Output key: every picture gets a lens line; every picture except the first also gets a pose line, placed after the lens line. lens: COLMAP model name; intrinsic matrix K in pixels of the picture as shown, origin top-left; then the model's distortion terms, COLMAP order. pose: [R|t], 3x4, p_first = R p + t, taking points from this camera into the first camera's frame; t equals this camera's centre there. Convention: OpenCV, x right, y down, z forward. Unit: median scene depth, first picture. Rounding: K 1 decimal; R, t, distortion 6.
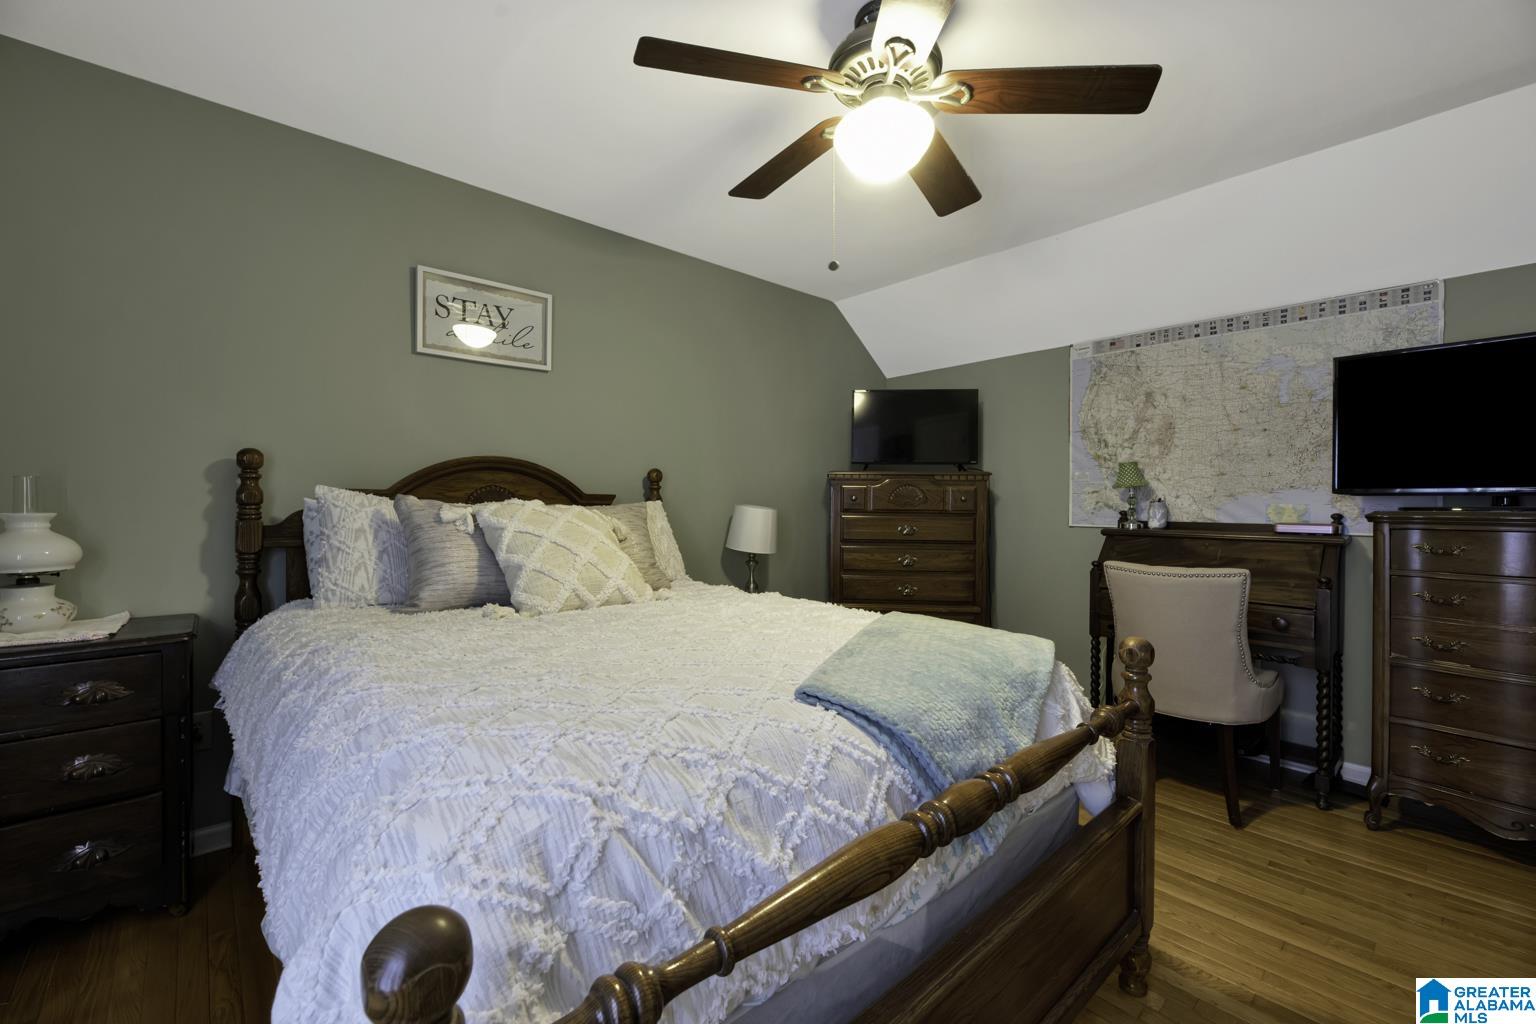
lens RADIAL K [[645.2, 0, 766.2], [0, 645.2, 496.8], [0, 0, 1]] dist [-0.002545, -0.000429]
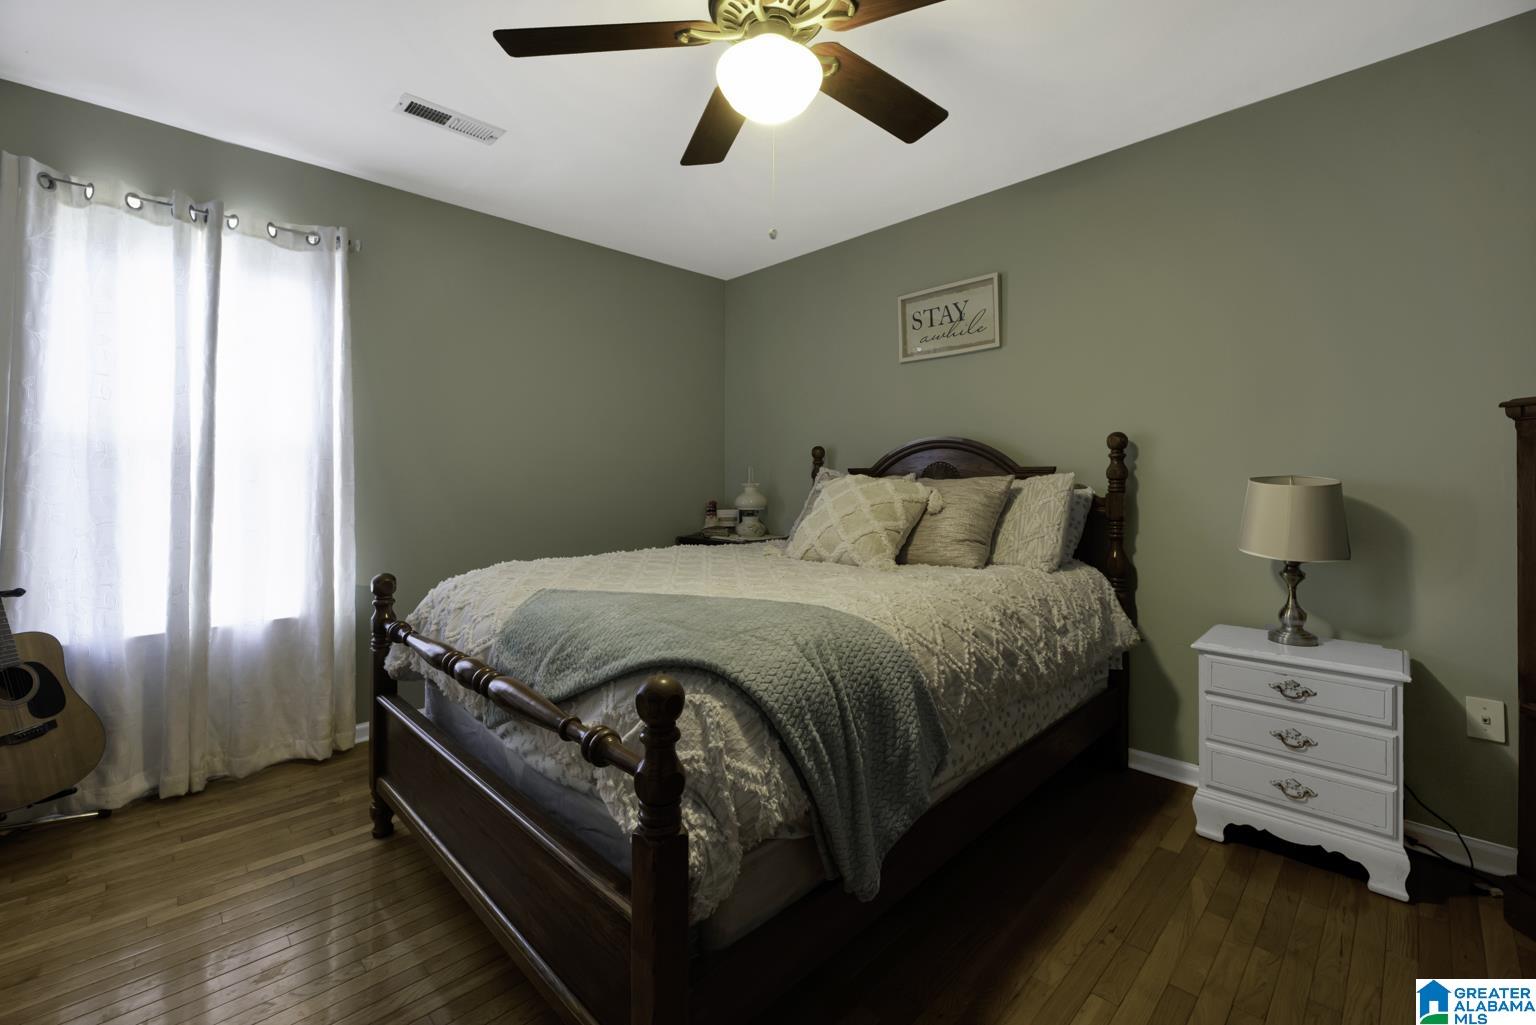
lens RADIAL K [[645.2, 0, 766.2], [0, 645.2, 497.3], [0, 0, 1]] dist [-0.002545, -0.000429]
pose [[0.050789, 0.025762, -0.998377, 0.905858], [0.008558, 0.999619, 0.026230, 0.013872], [0.998673, -0.009877, 0.050549, 0.788688]]
